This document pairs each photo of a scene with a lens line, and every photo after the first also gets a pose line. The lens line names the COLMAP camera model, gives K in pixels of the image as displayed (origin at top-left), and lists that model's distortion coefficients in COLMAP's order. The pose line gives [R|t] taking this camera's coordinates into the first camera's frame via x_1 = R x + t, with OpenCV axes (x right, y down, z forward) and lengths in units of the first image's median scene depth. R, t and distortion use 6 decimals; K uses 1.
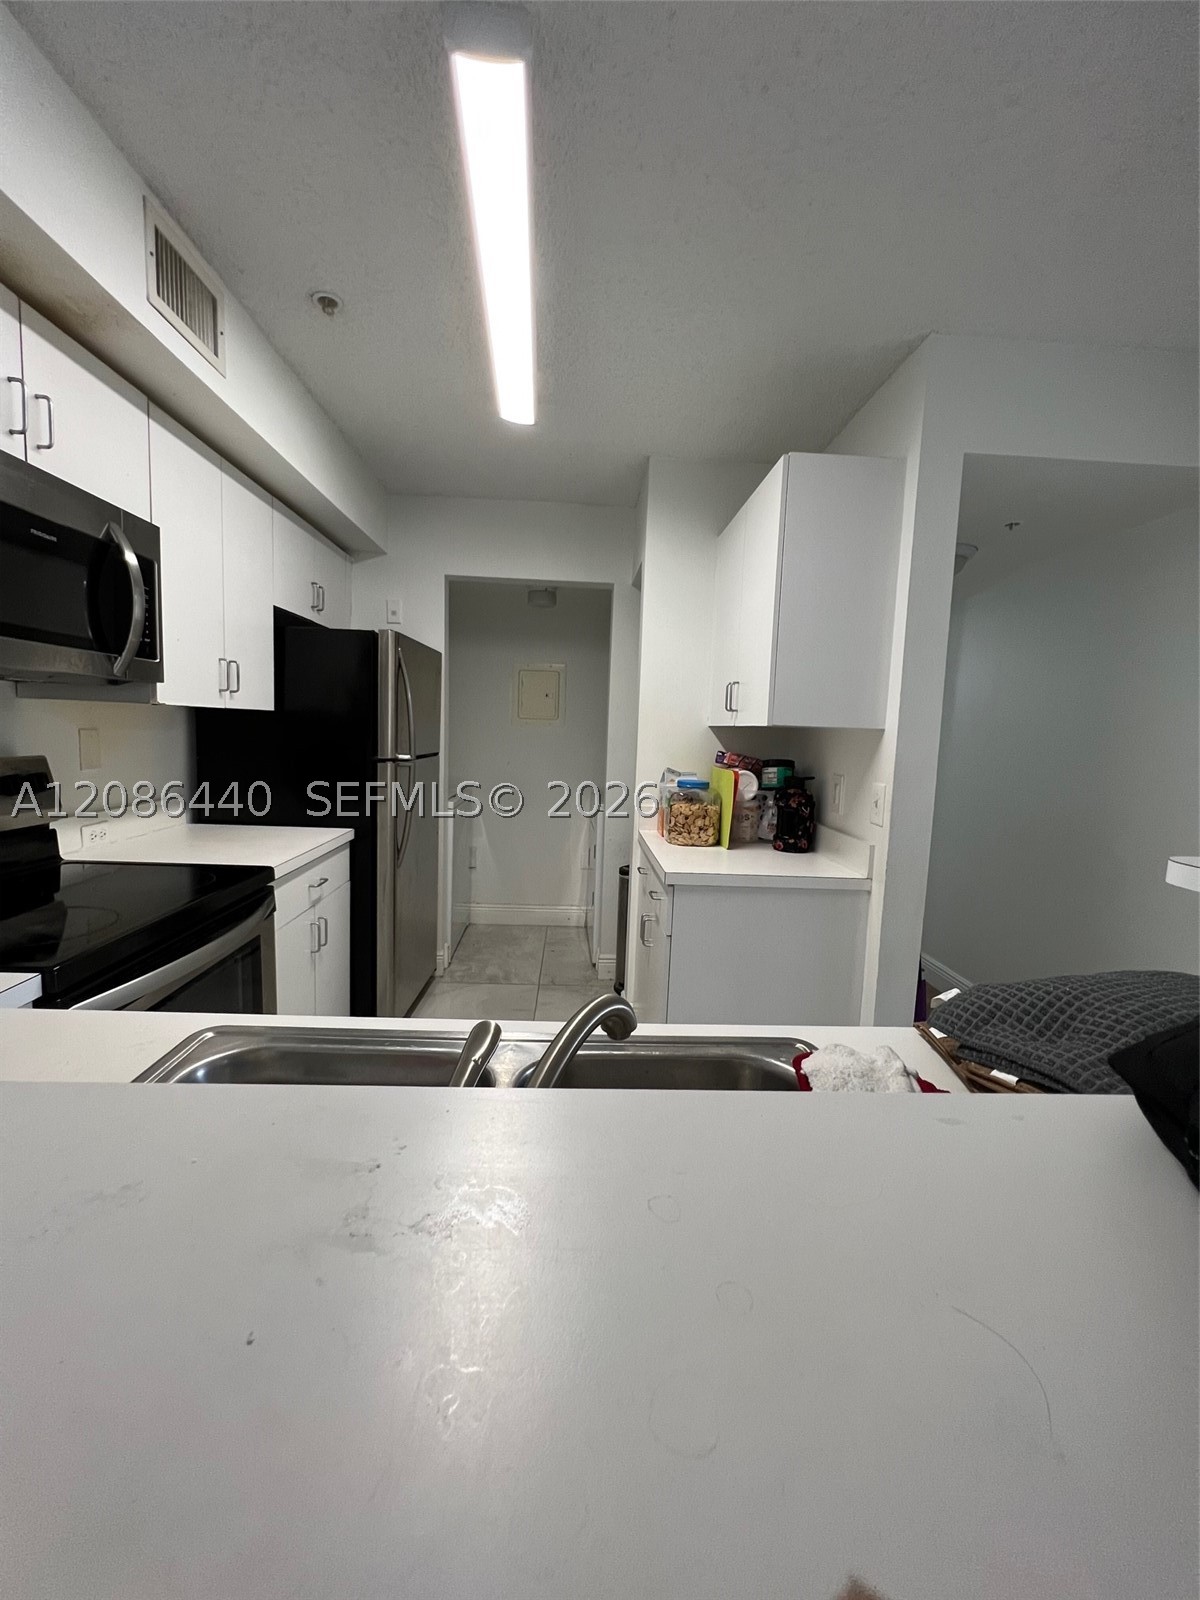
lens RADIAL K [[638.2, 0, 595.8], [0, 638.2, 802.2], [0, 0, 1]] dist [-0.008275, 0.002692]
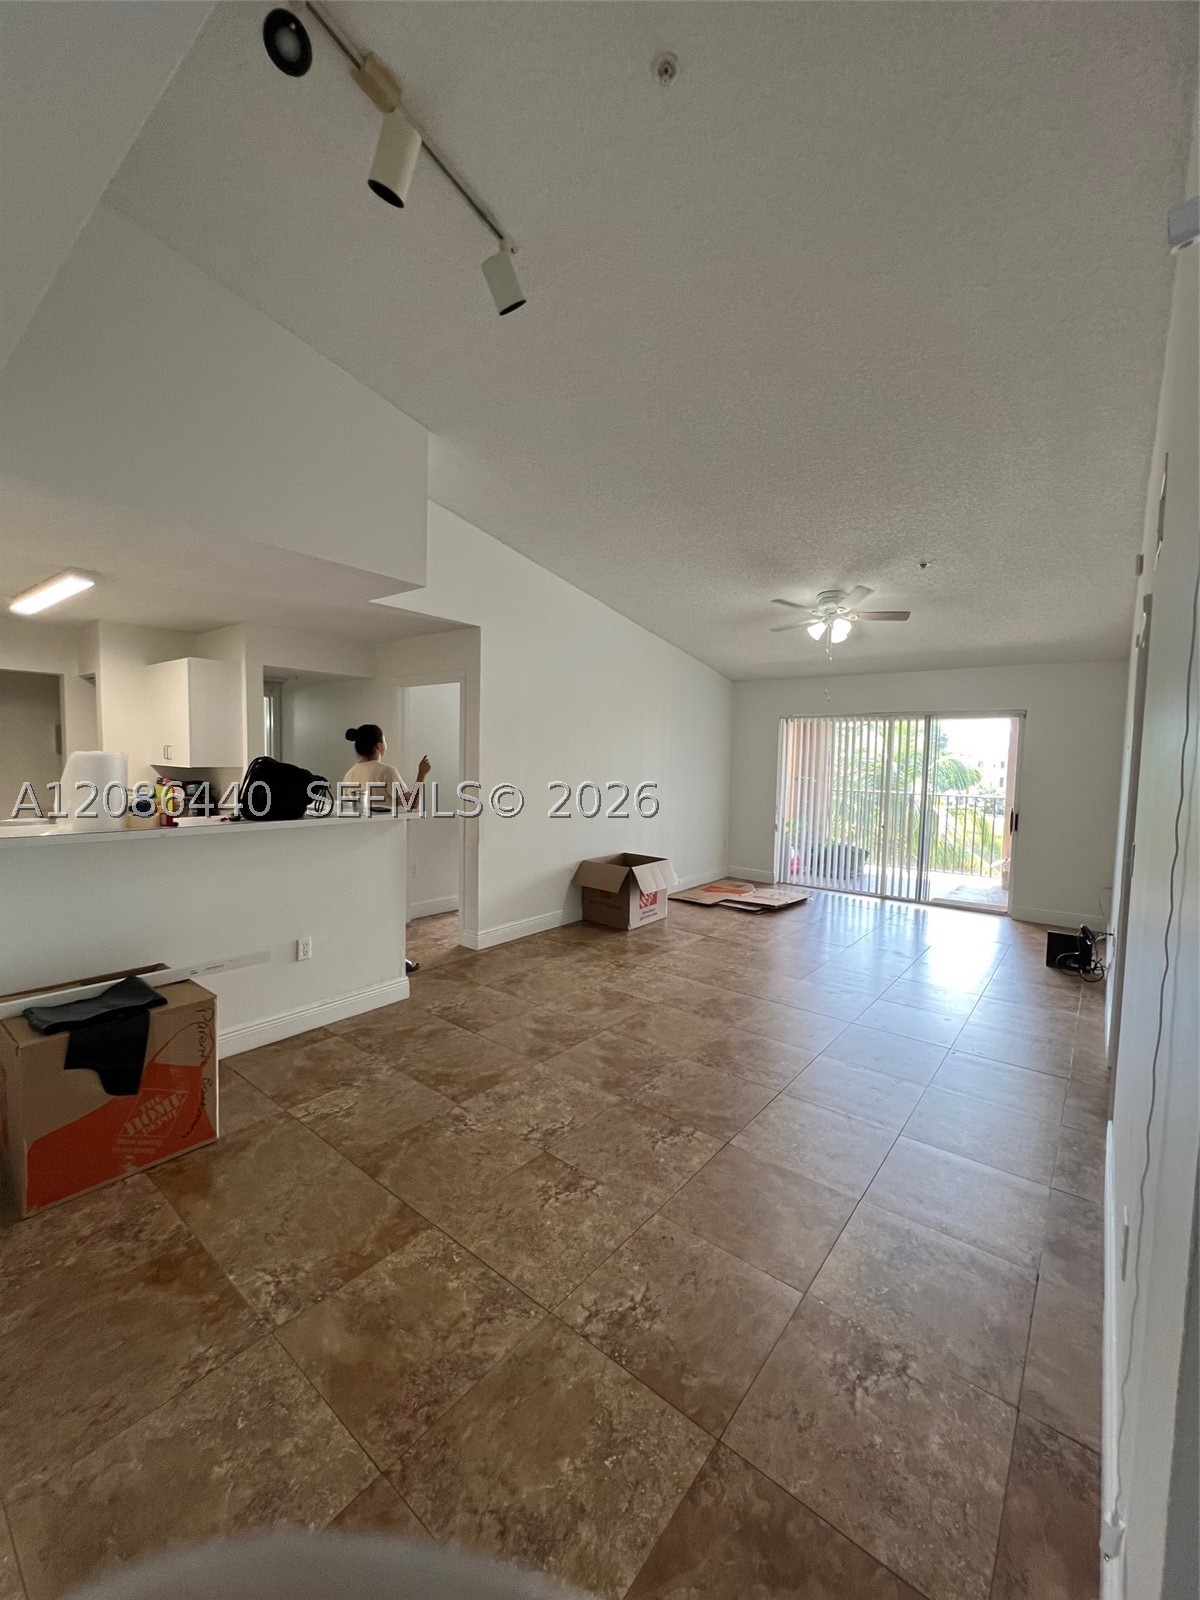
lens RADIAL K [[644.7, 0, 600.7], [0, 644.7, 804.4], [0, 0, 1]] dist [-0.011577, 0.002583]
pose [[0.651099, -0.069653, 0.755790, -0.431555], [0.087437, 0.996034, 0.016468, 0.089234], [-0.753939, 0.055362, 0.654607, -1.338589]]
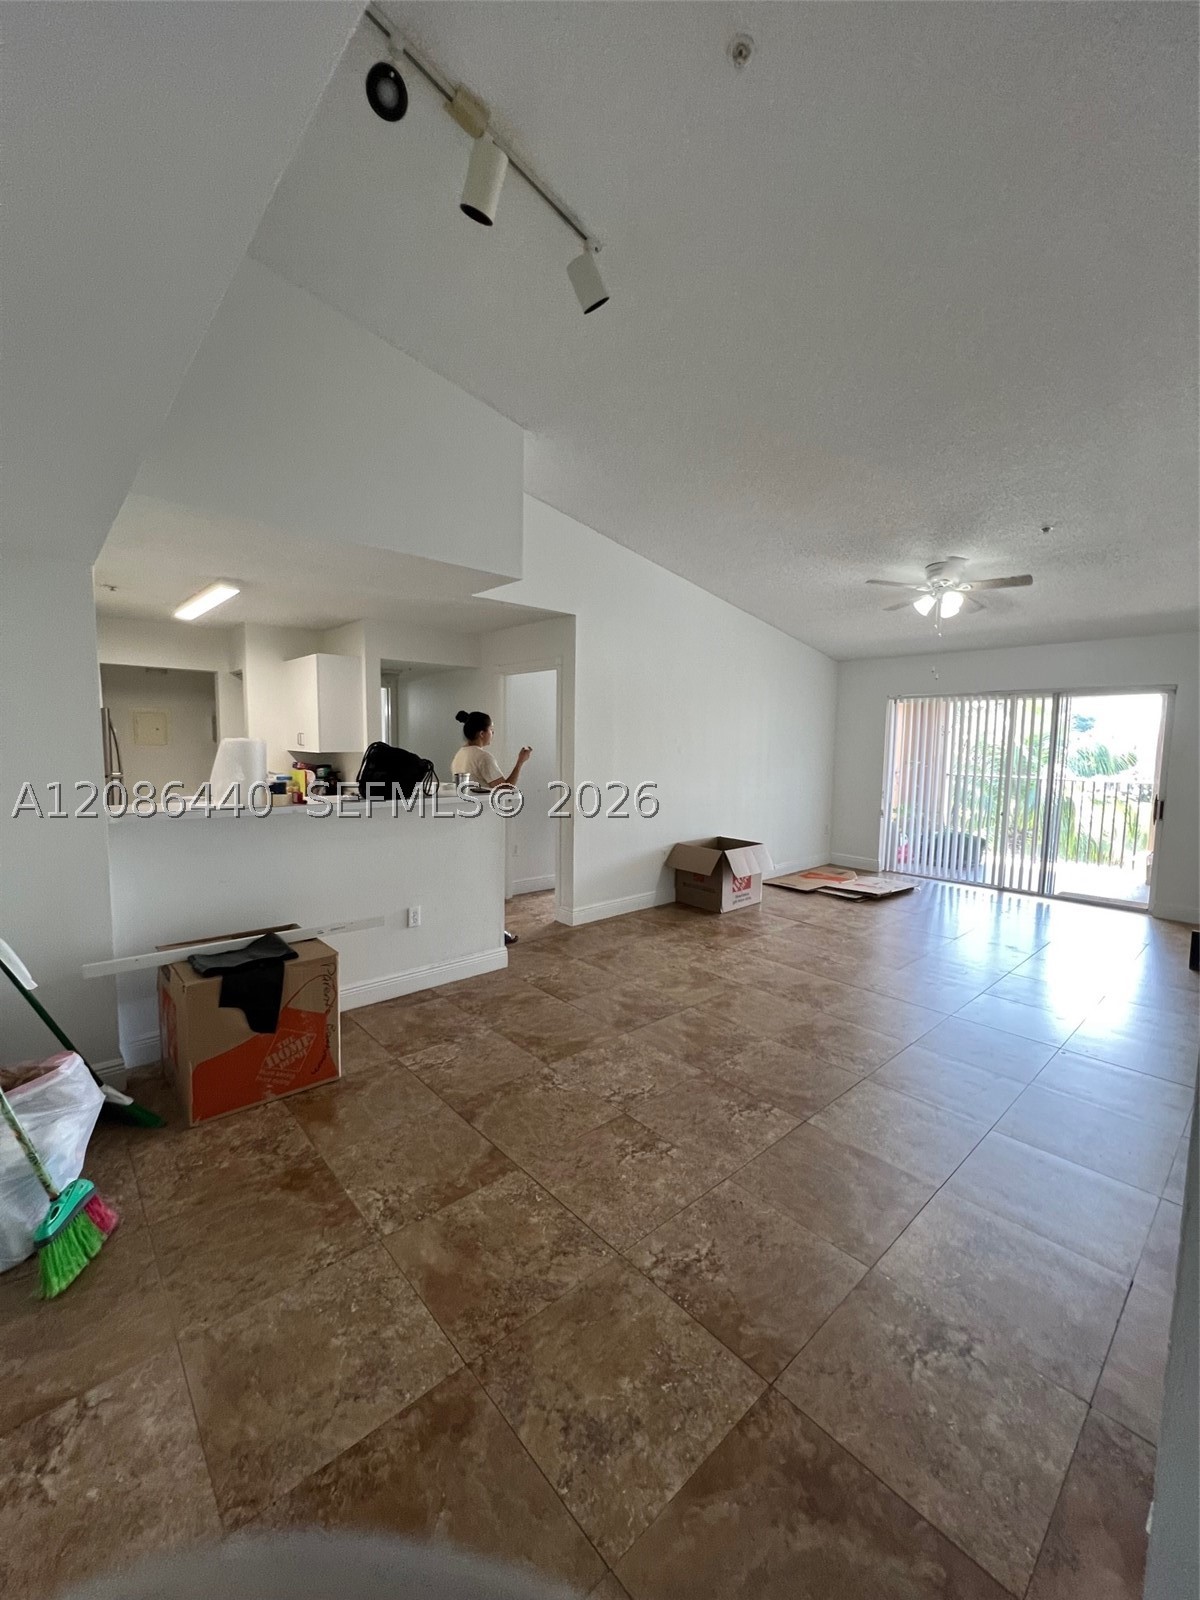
lens RADIAL K [[644.7, 0, 598.1], [0, 644.7, 807.1], [0, 0, 1]] dist [-0.011577, 0.002583]
pose [[0.767585, -0.083386, 0.635500, -0.435686], [0.083959, 0.996039, 0.029283, 0.098700], [-0.635424, 0.030879, 0.771545, -1.397764]]
